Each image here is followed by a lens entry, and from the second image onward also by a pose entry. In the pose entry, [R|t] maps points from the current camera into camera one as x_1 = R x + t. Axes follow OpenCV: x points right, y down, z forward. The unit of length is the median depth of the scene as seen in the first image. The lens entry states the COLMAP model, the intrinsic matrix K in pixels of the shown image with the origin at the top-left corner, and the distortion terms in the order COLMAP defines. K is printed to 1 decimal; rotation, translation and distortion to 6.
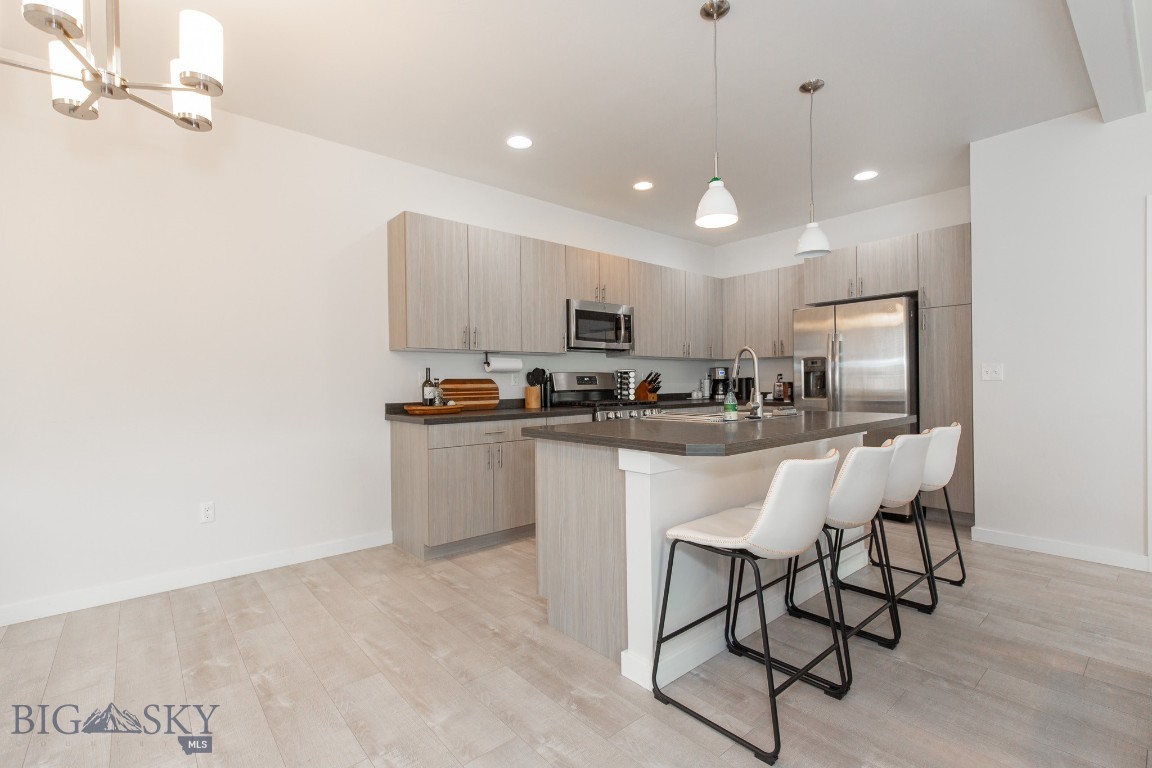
lens RADIAL K [[521.2, 0, 582.2], [0, 521.2, 384.5], [0, 0, 1]] dist [0.010457, -0.001628]
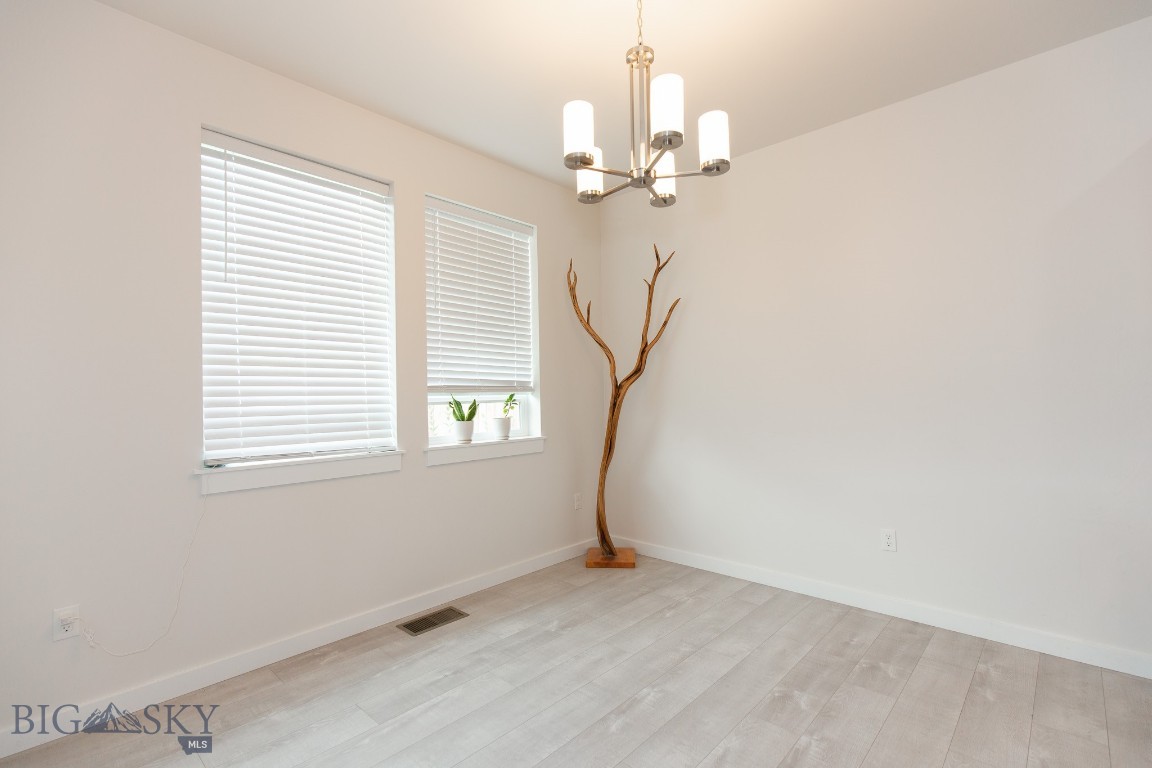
lens RADIAL K [[521.2, 0, 569.4], [0, 521.2, 383.5], [0, 0, 1]] dist [0.010457, -0.001628]
pose [[0.107741, -0.012188, -0.994104, 0.133972], [0.012290, 0.999865, -0.010927, -0.027144], [0.994103, -0.011040, 0.107876, 0.287331]]
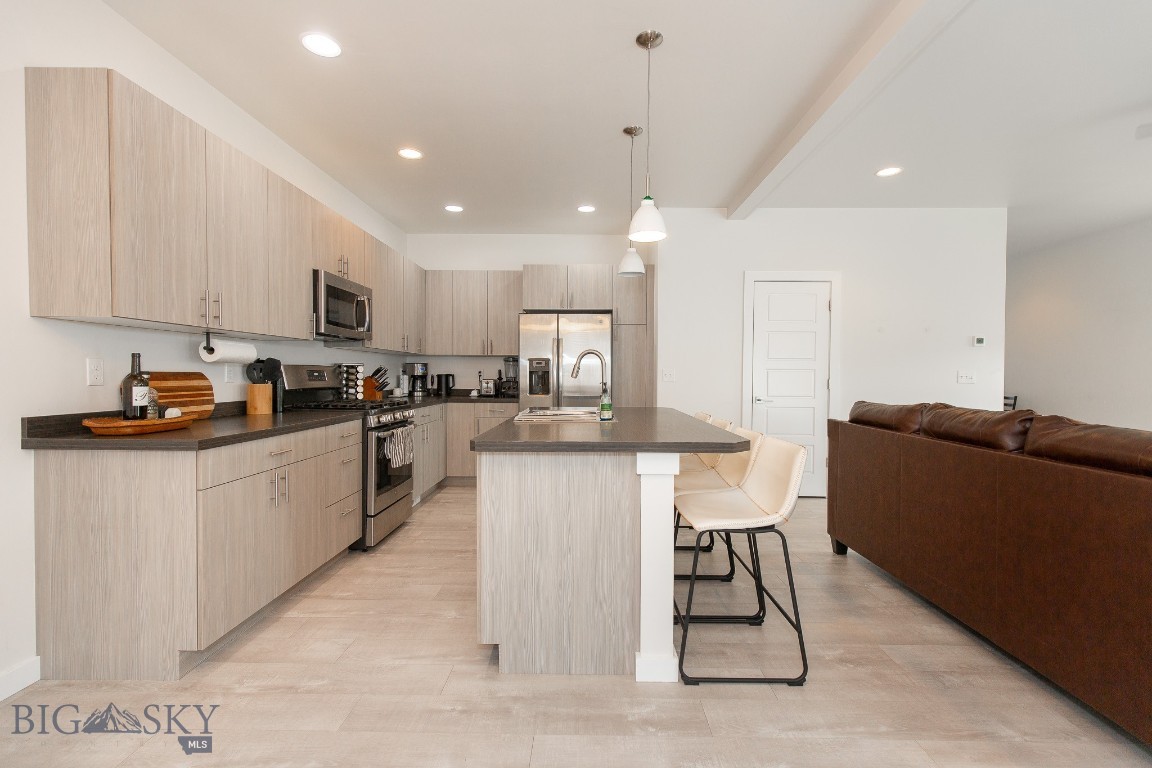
lens RADIAL K [[521.2, 0, 584.4], [0, 521.2, 382.4], [0, 0, 1]] dist [0.010457, -0.001628]
pose [[0.663354, 0.004320, 0.748293, -0.409833], [-0.010552, 0.999938, 0.003581, -0.006864], [-0.748231, -0.010272, 0.663358, 0.238265]]
